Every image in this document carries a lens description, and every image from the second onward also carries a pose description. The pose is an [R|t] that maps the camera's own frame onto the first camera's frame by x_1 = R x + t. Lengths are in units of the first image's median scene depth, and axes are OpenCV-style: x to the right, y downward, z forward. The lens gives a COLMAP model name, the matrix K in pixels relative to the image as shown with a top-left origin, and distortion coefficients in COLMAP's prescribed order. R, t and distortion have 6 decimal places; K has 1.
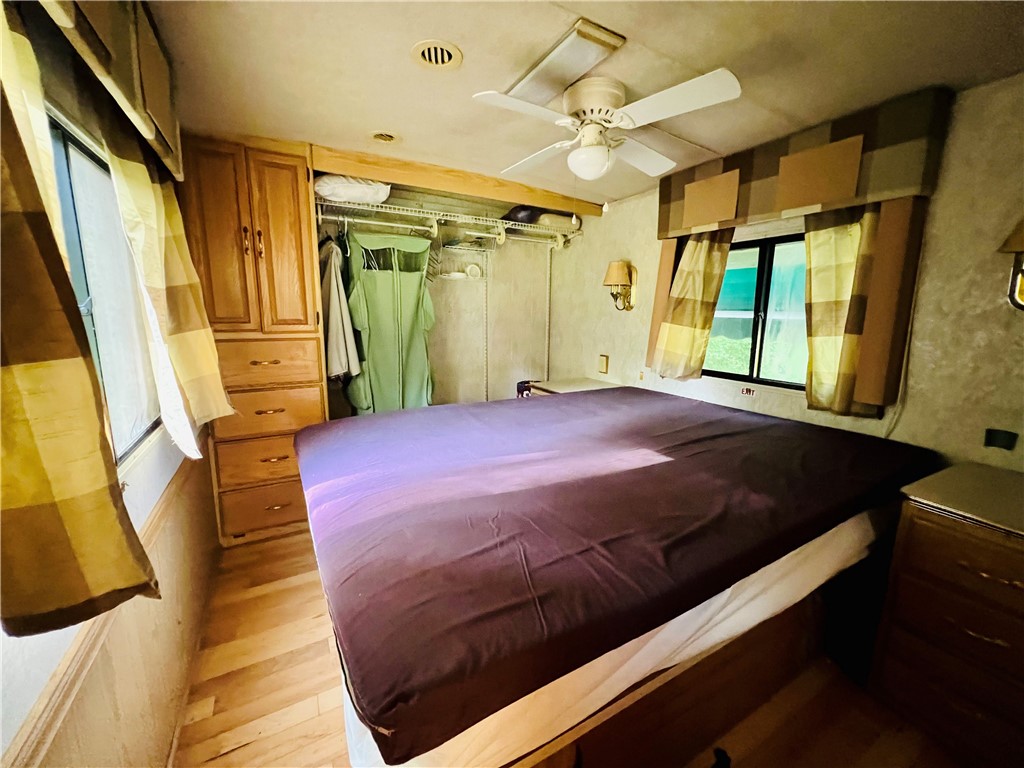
lens RADIAL K [[410.0, 0, 512.6], [0, 410.0, 380.5], [0, 0, 1]] dist [-0.000435, 0.000302]
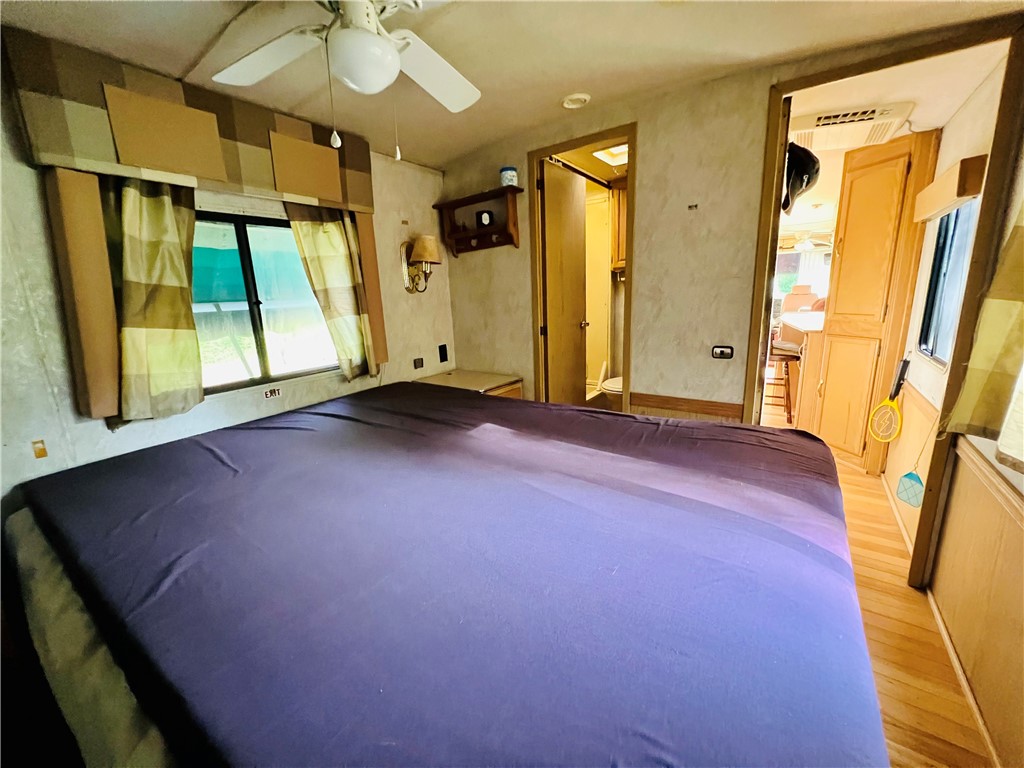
lens RADIAL K [[419.7, 0, 514.8], [0, 419.7, 388.0], [0, 0, 1]] dist [0.001080, 0.000236]
pose [[-0.431867, -0.211858, 0.876702, -0.467493], [0.177729, 0.932974, 0.313006, -0.184216], [-0.884253, 0.290992, -0.365267, 0.921661]]
